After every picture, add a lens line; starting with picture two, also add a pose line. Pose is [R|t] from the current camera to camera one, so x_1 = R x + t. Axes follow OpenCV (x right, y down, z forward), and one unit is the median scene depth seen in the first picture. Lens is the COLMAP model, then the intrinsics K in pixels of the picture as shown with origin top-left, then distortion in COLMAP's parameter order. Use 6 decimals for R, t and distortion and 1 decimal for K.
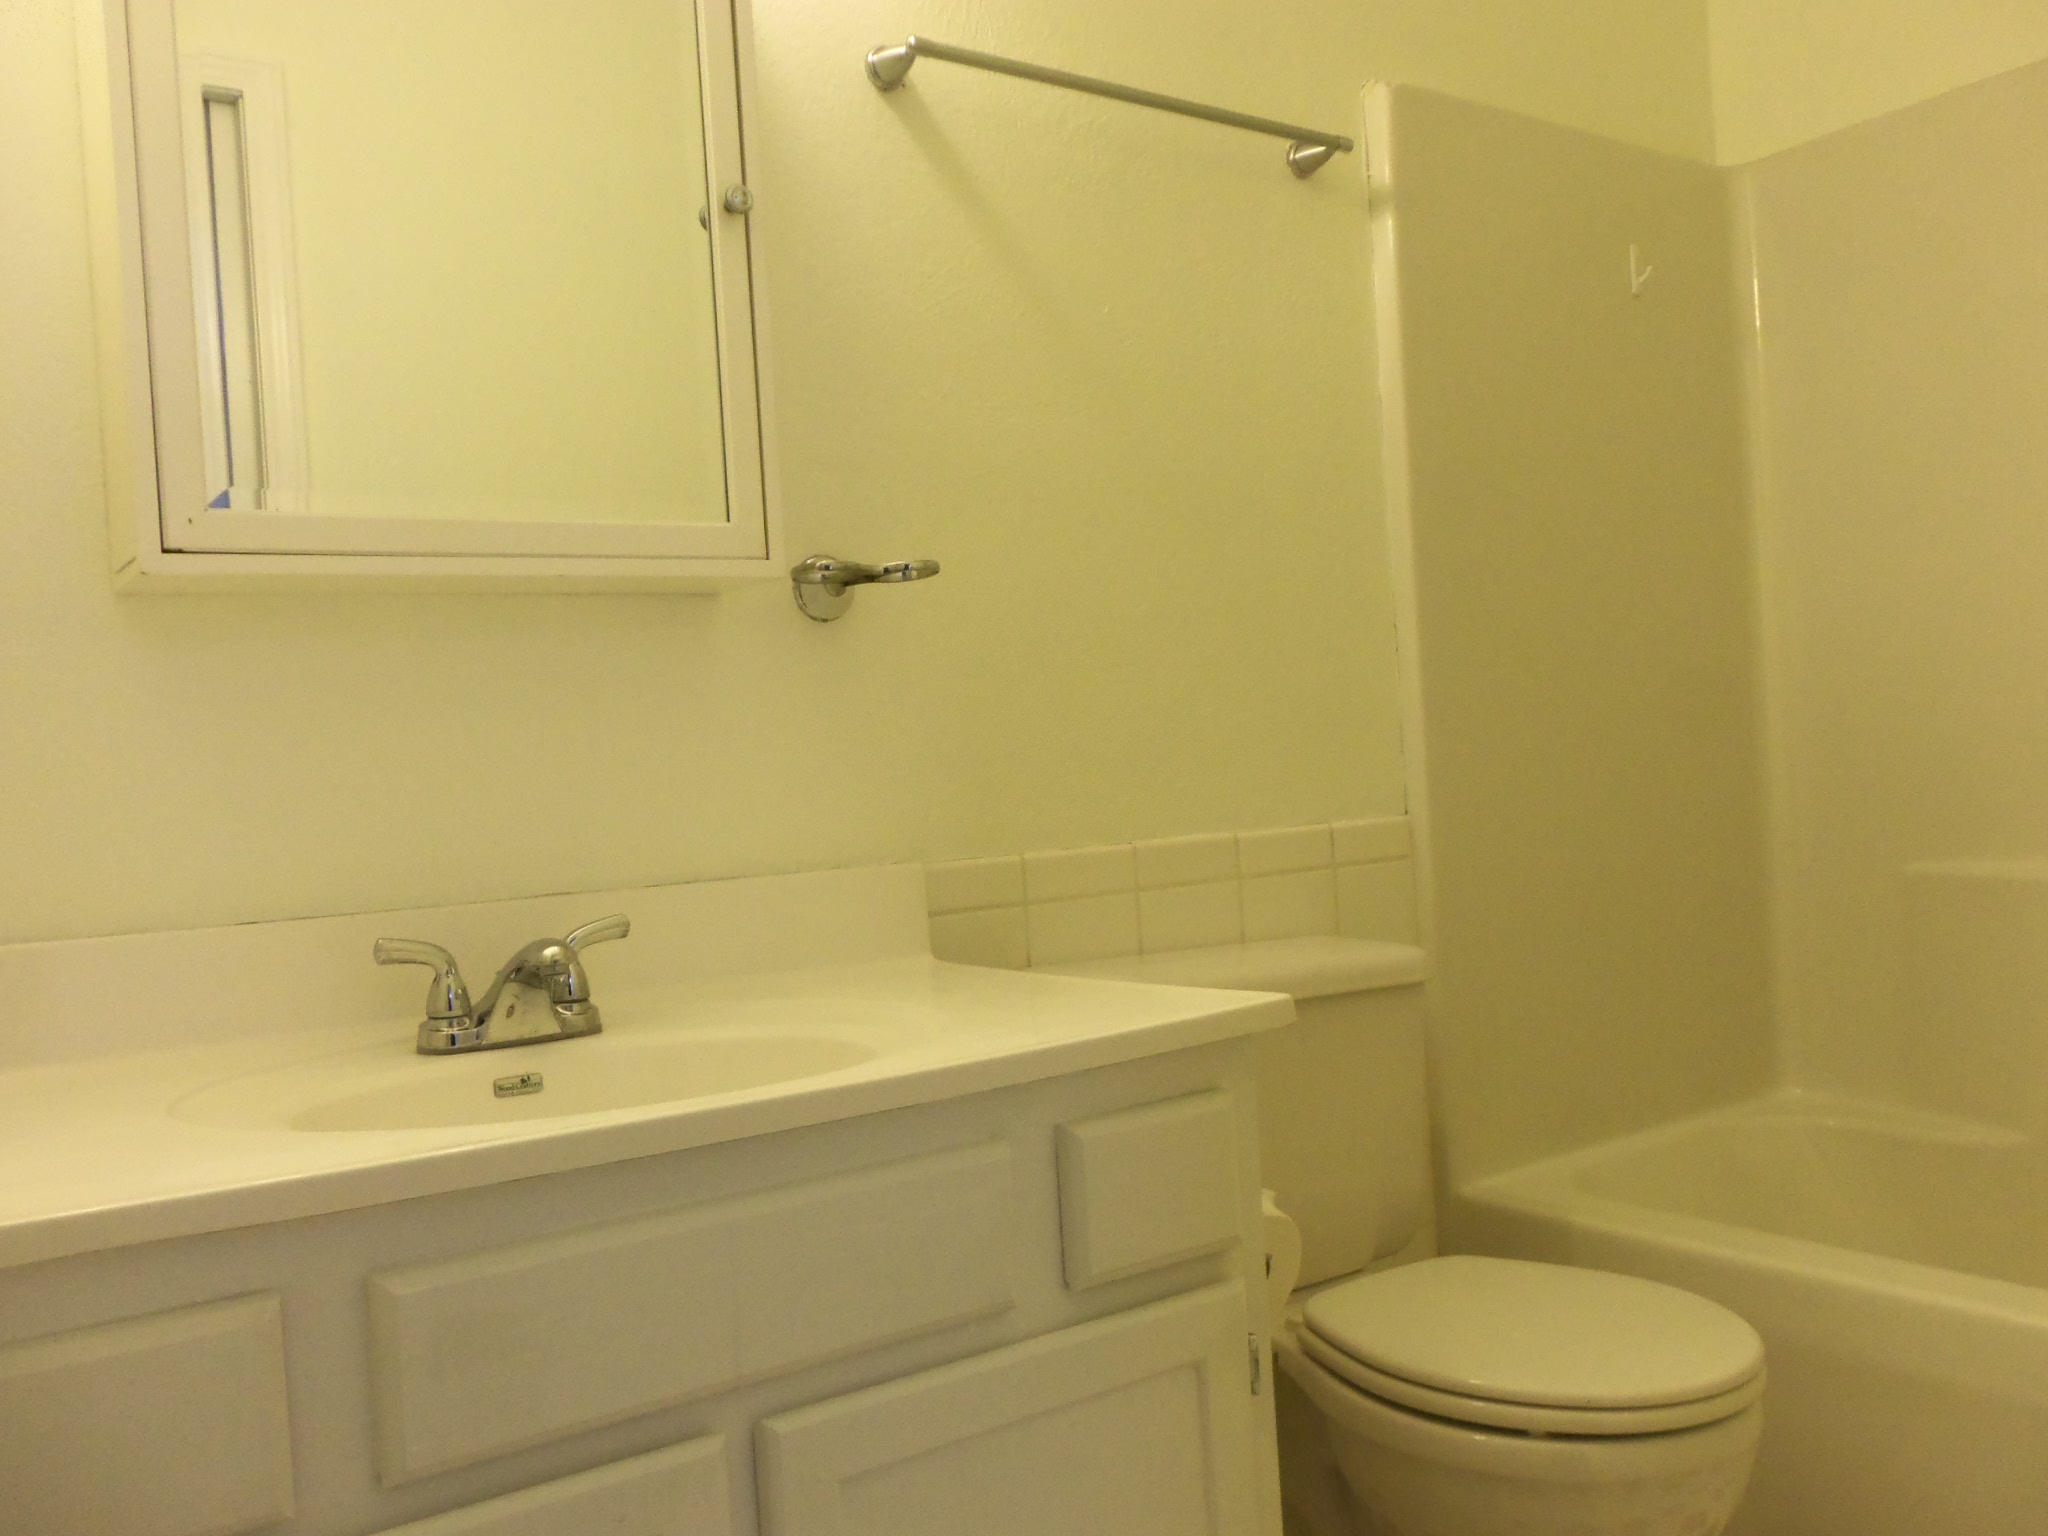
lens RADIAL K [[1725.9, 0, 1018.1], [0, 1725.9, 770.0], [0, 0, 1]] dist [-0.010251, -0.007805]
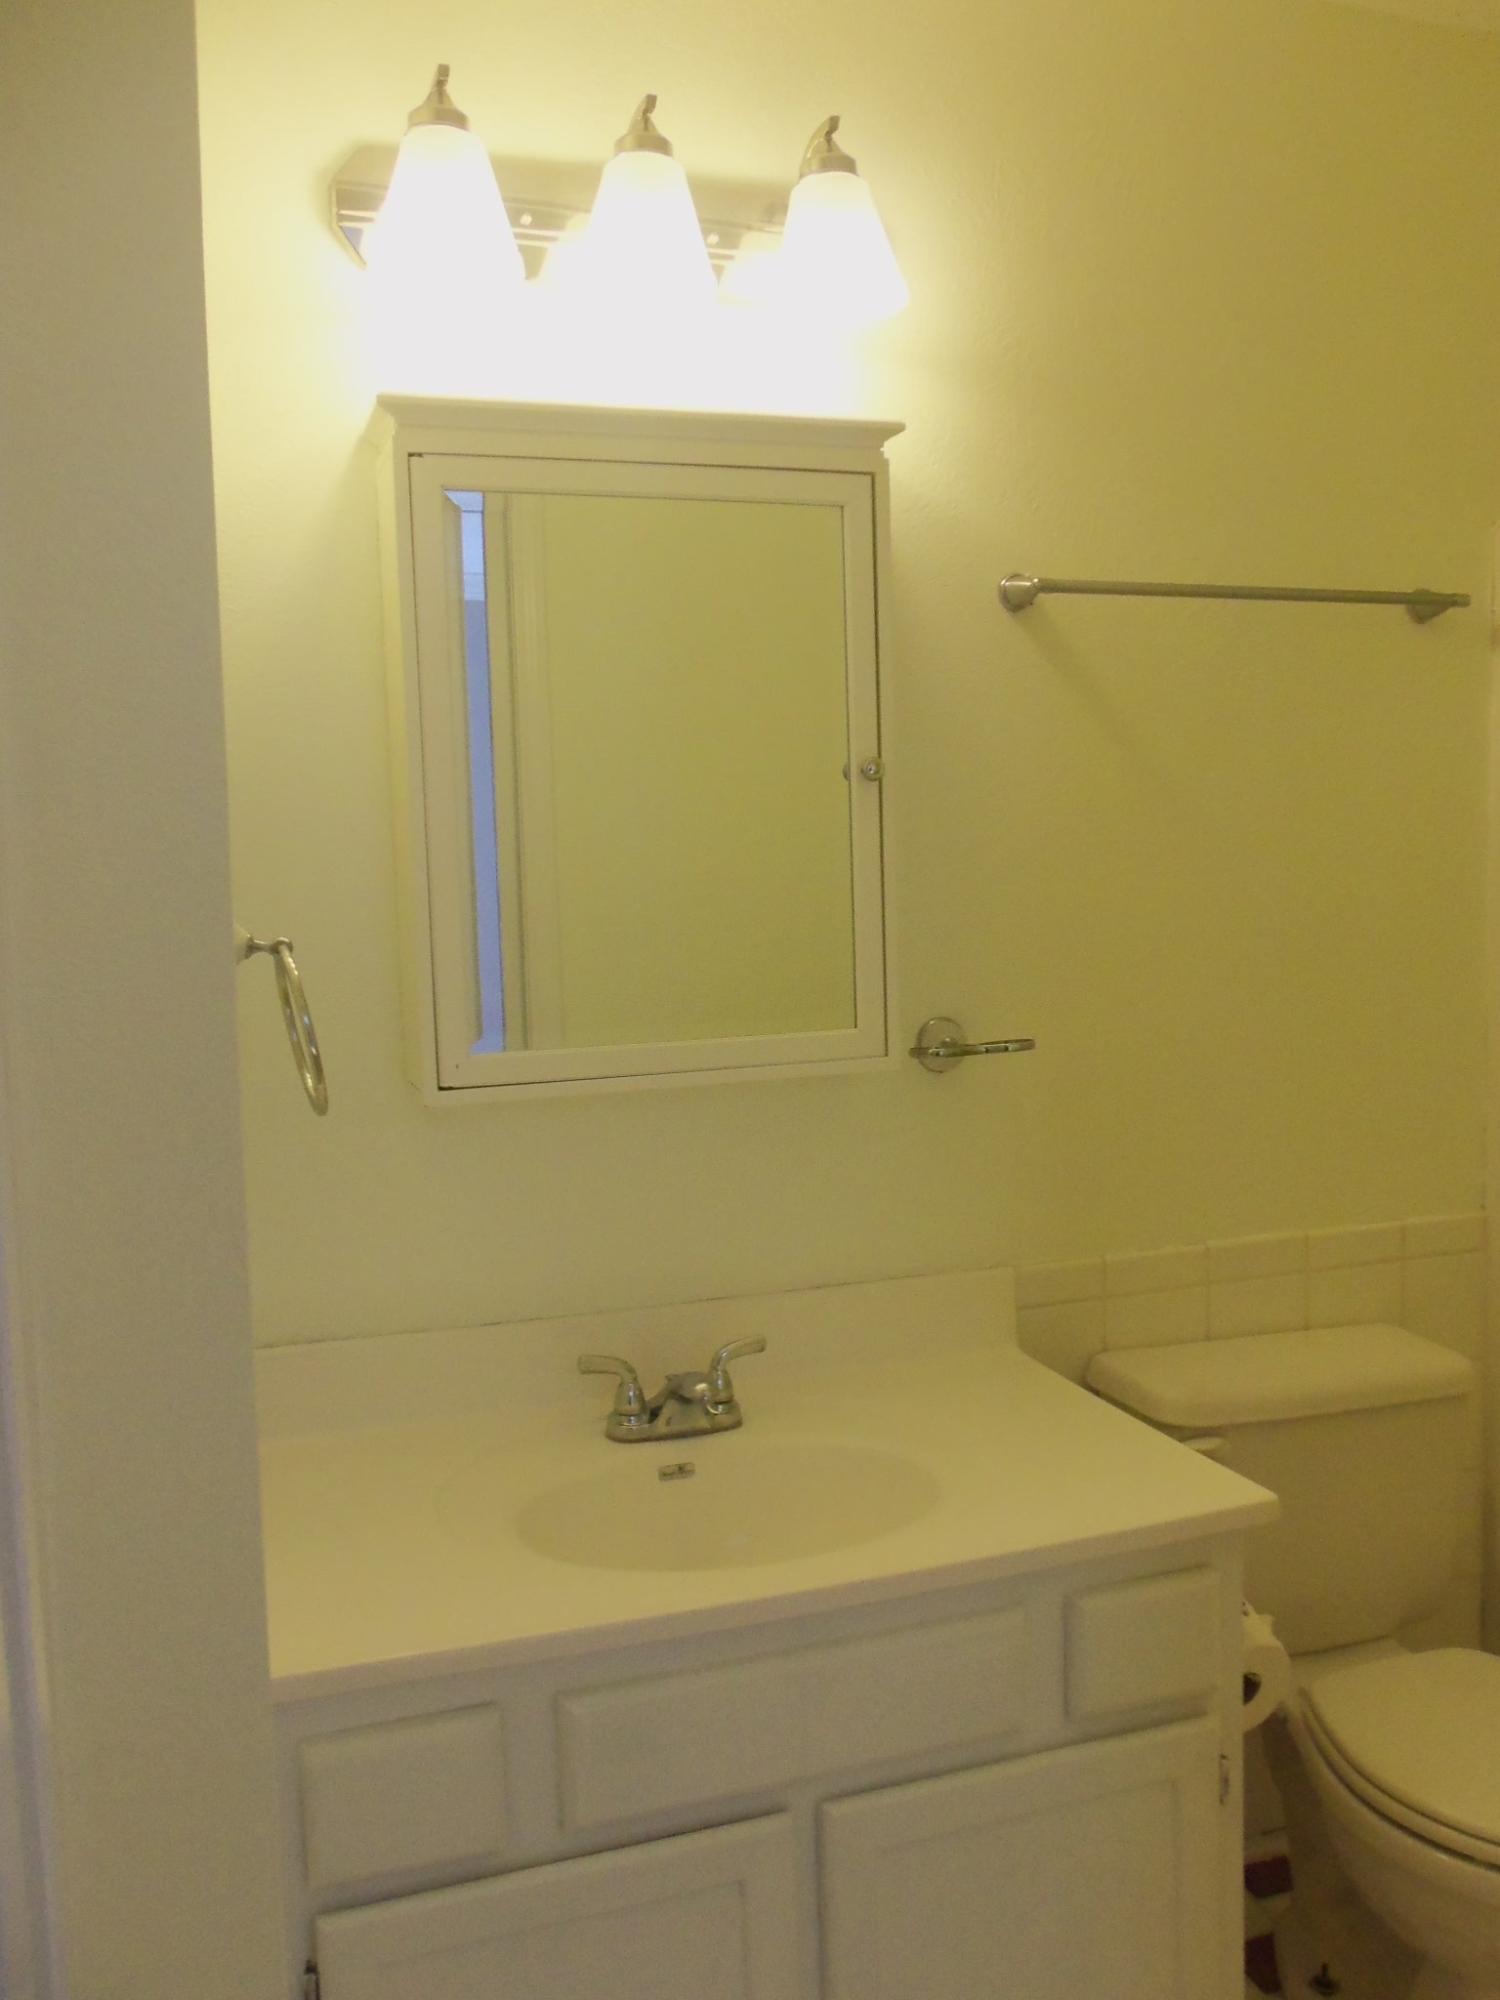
lens RADIAL K [[1685.4, 0, 755.7], [0, 1685.4, 999.7], [0, 0, 1]] dist [-0.010251, -0.007805]
pose [[0.961589, 0.060688, -0.267699, 0.093814], [-0.034462, 0.994228, 0.101602, -0.307068], [0.272320, -0.088474, 0.958131, -0.196925]]
